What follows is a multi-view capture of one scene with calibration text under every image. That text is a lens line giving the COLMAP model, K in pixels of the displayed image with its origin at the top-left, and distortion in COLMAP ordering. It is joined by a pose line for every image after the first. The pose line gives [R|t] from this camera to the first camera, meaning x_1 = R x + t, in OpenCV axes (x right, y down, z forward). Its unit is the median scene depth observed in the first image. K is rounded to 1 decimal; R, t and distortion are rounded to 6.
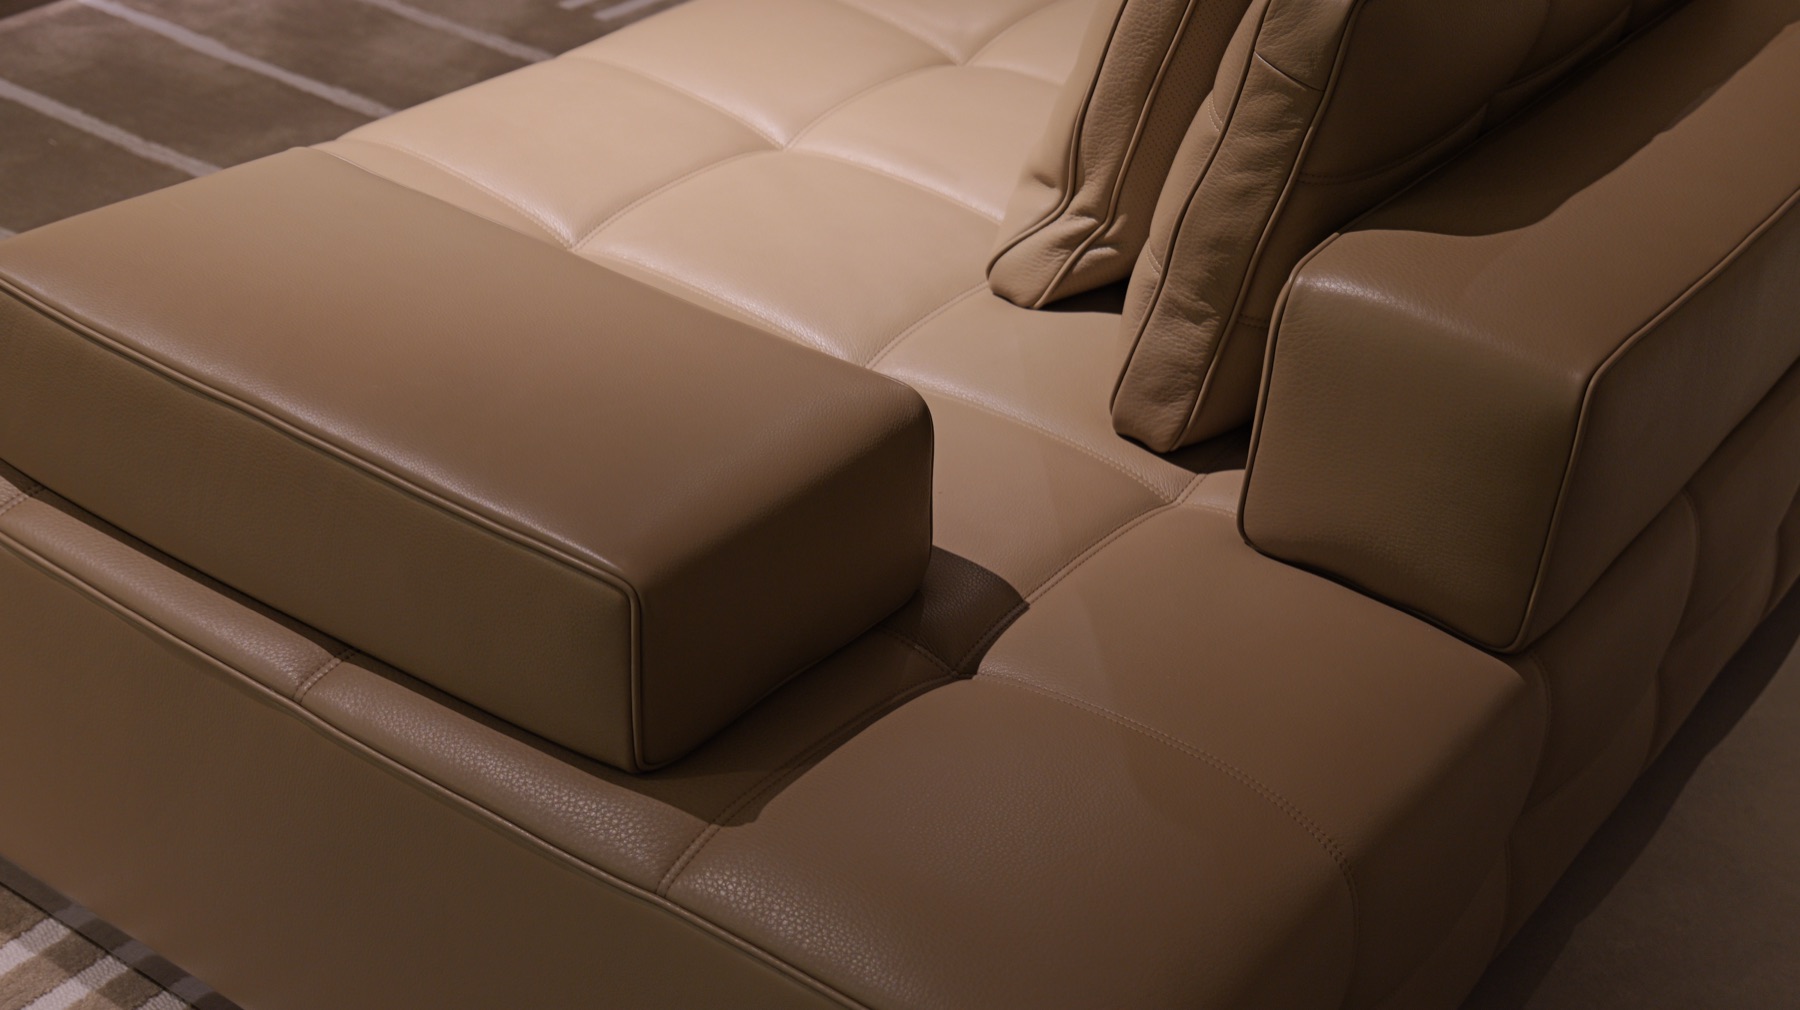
lens RADIAL K [[2604.4, 0, 906.1], [0, 2604.4, 521.0], [0, 0, 1]] dist [0.006452, 0.000000]
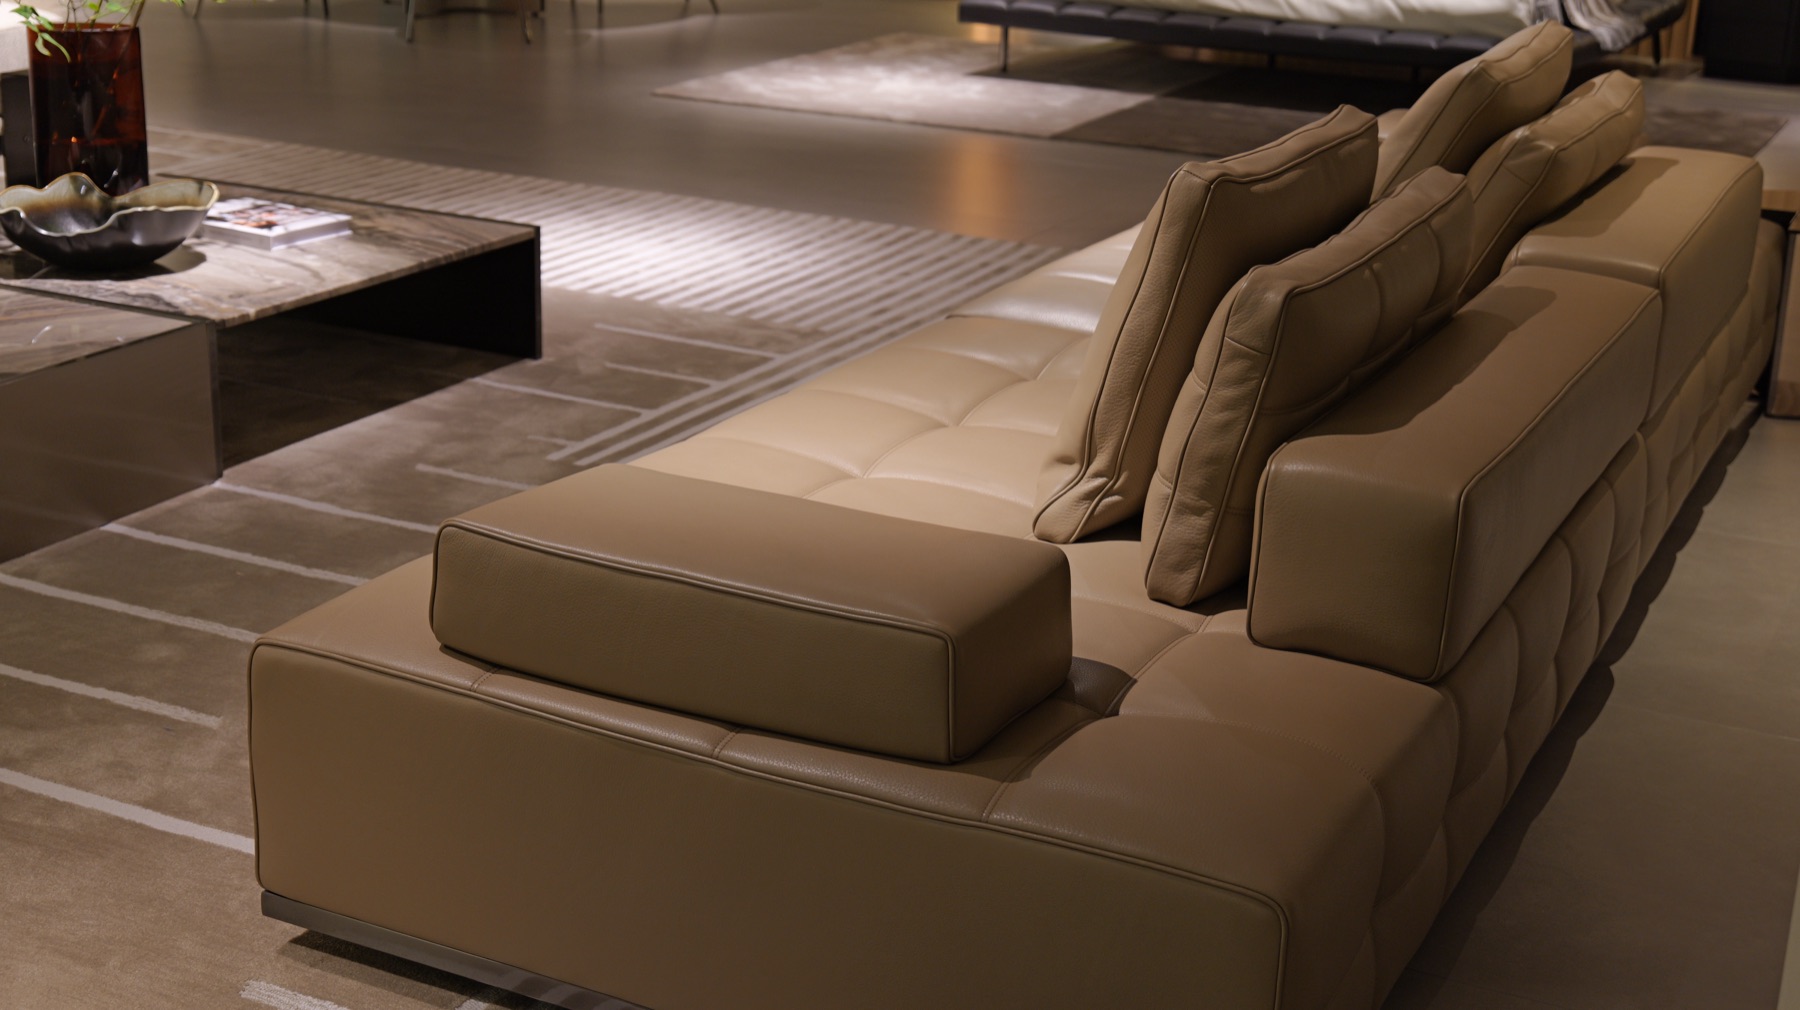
lens RADIAL K [[2441.9, 0, 896.7], [0, 2441.9, 503.9], [0, 0, 1]] dist [0.011568, 0.000000]
pose [[0.987654, -0.084319, 0.132025, -0.272095], [0.112431, 0.968407, -0.222592, 0.232534], [-0.109086, 0.234688, 0.965931, -0.426989]]
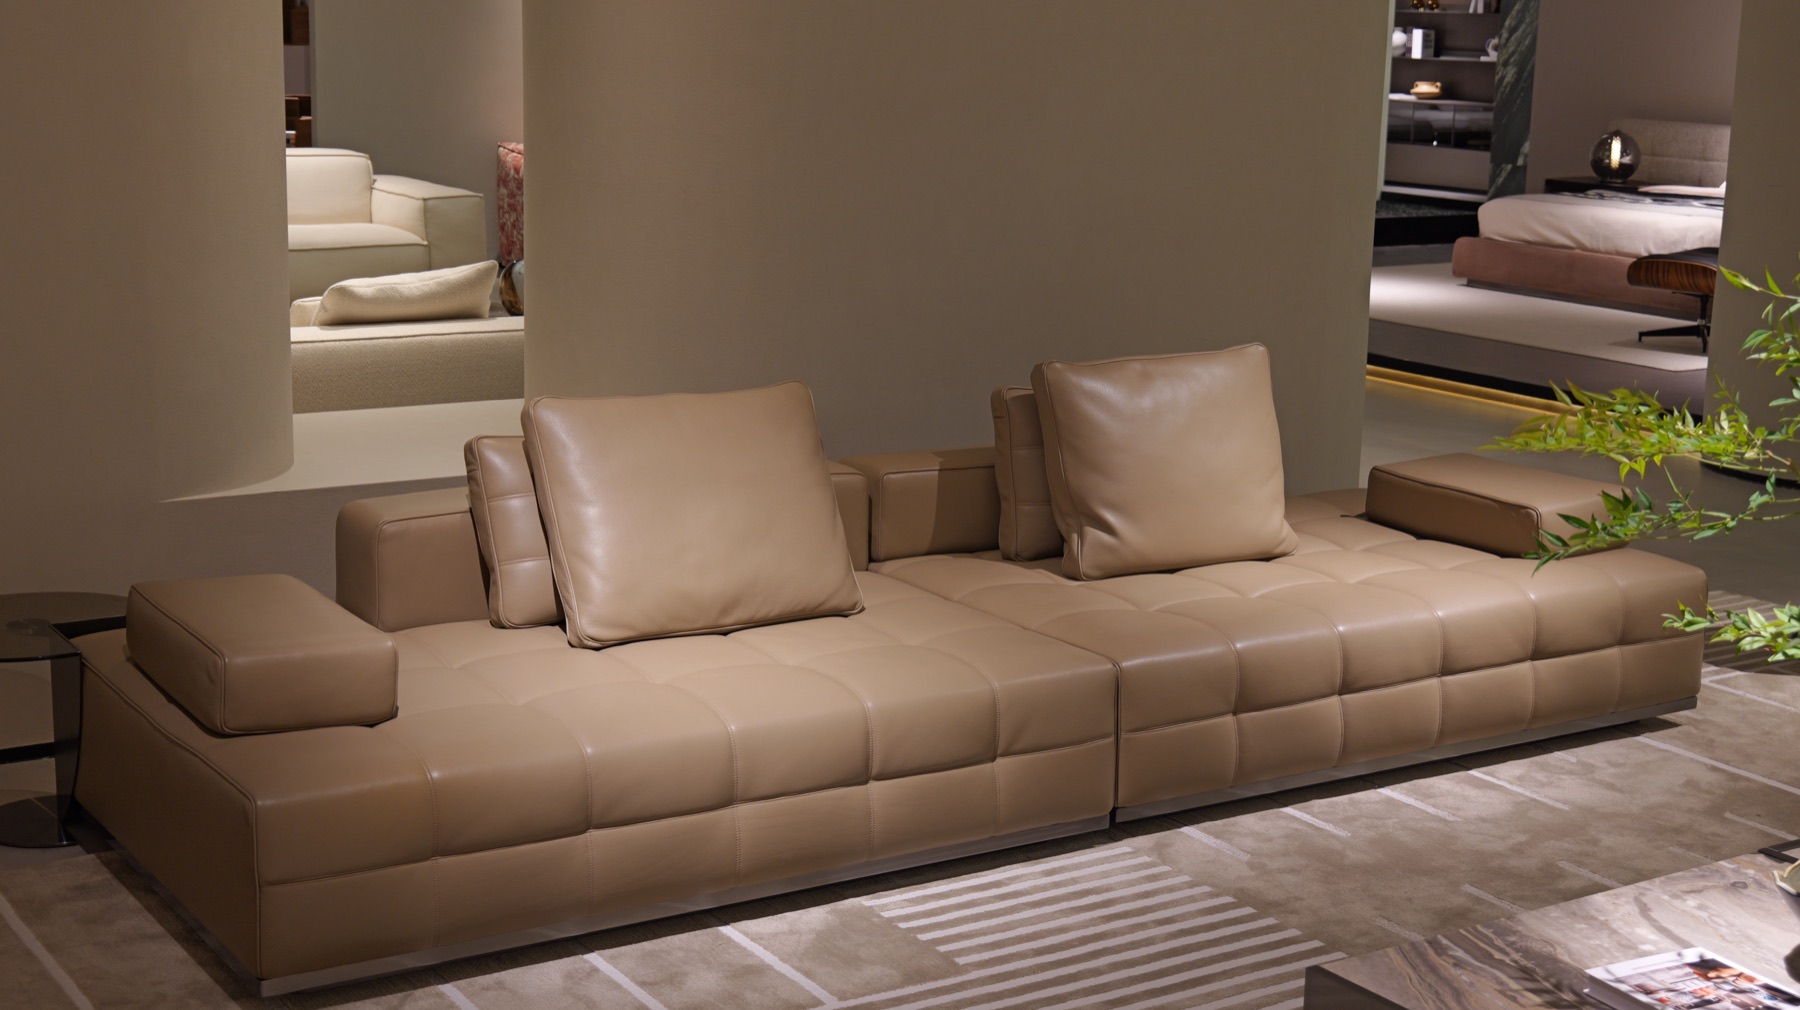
lens RADIAL K [[2524.8, 0, 915.6], [0, 2524.8, 517.3], [0, 0, 1]] dist [0.012460, 0.000000]
pose [[-0.925130, -0.166600, 0.341144, -0.629263], [0.120356, 0.723524, 0.679726, -2.507274], [-0.360068, 0.669894, -0.649302, 3.566268]]
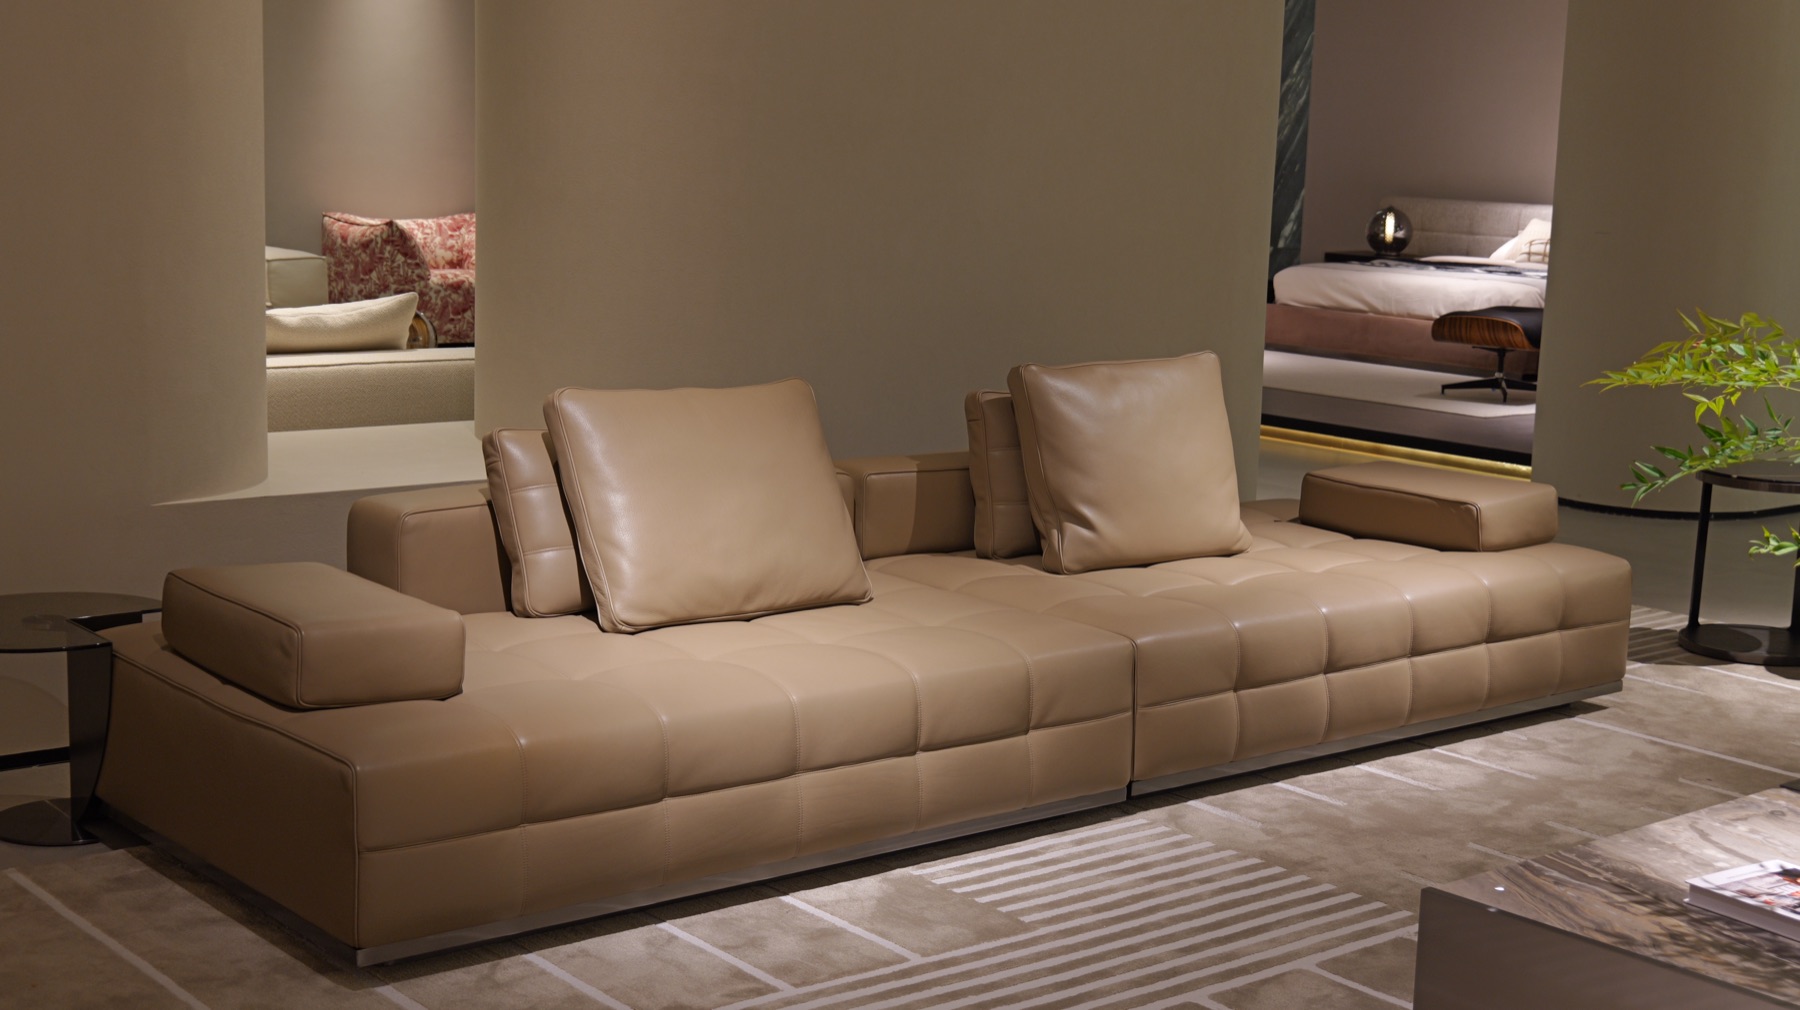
lens RADIAL K [[2441.9, 0, 927.3], [0, 2441.9, 542.8], [0, 0, 1]] dist [0.011568, 0.000000]
pose [[-0.961647, -0.144083, 0.233400, -0.316901], [0.050896, 0.742413, 0.668007, -2.427165], [-0.269527, 0.654266, -0.706606, 3.748663]]
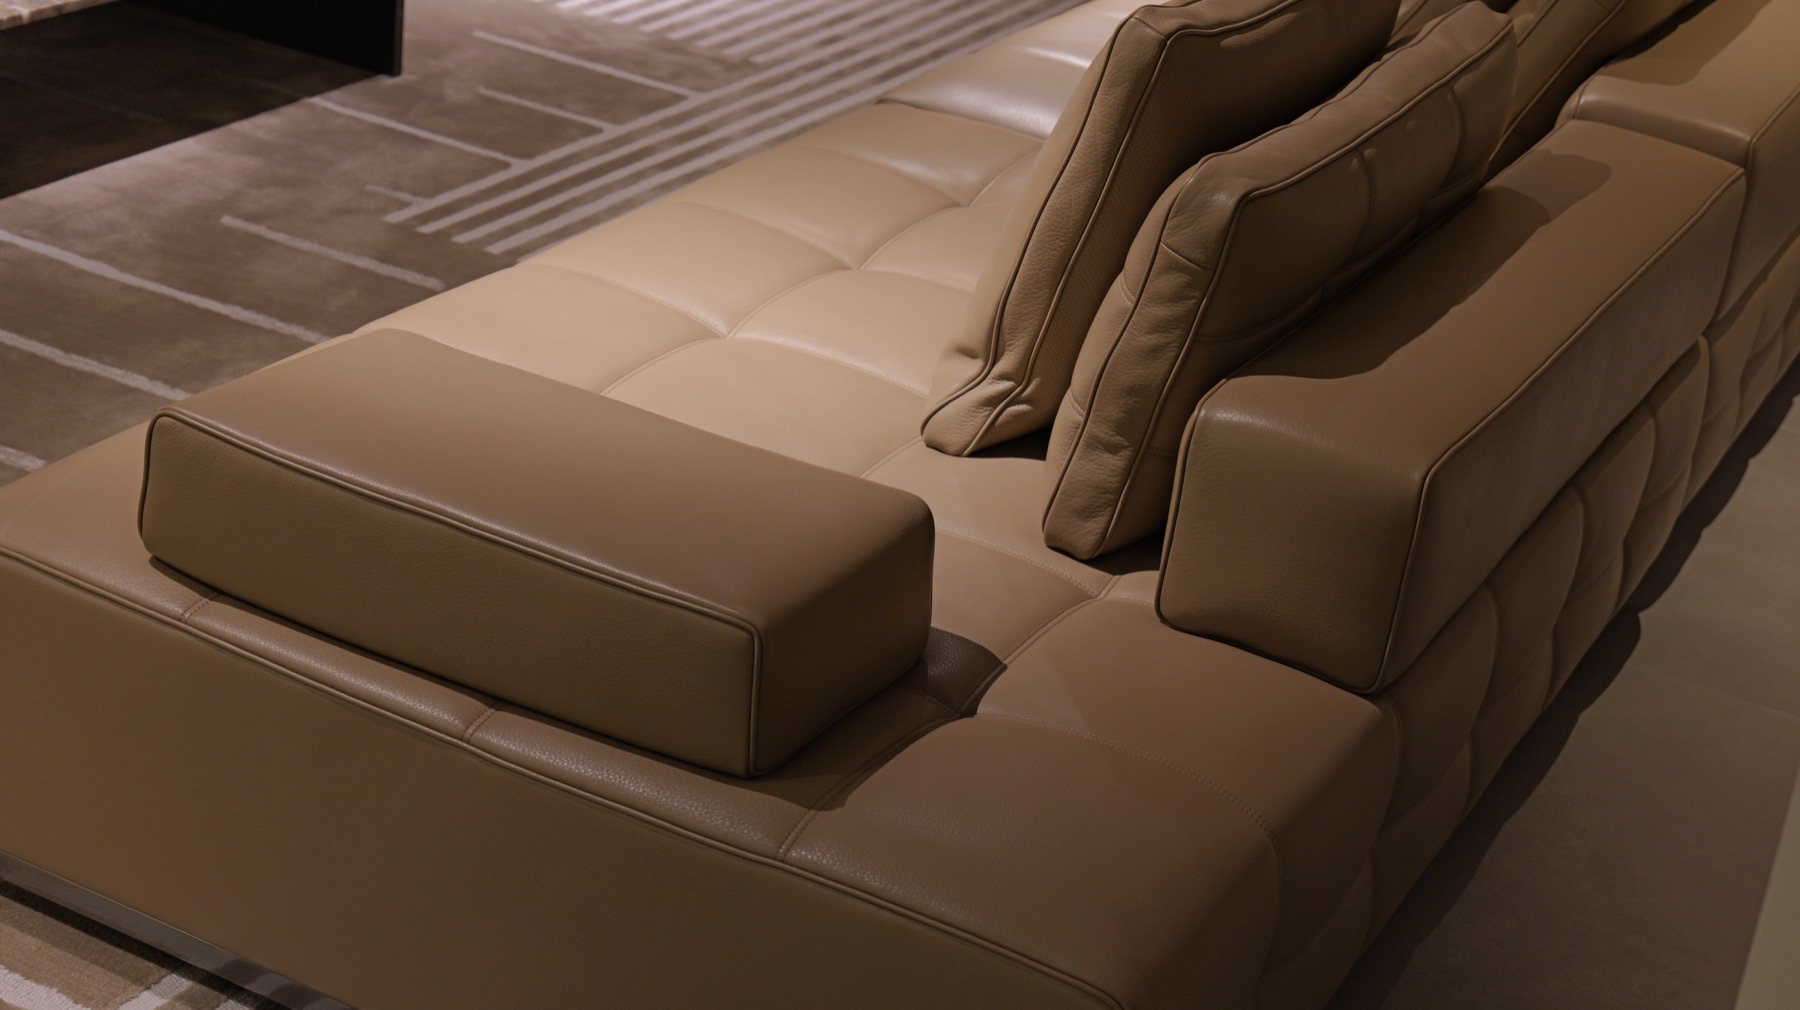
lens RADIAL K [[2934.3, 0, 901.2], [0, 2934.3, 494.3], [0, 0, 1]] dist [0.010187, 0.000000]
pose [[0.991866, -0.017531, 0.126075, -0.177860], [0.031712, 0.993273, -0.111367, 0.103134], [-0.123275, 0.114459, 0.985750, -0.414484]]
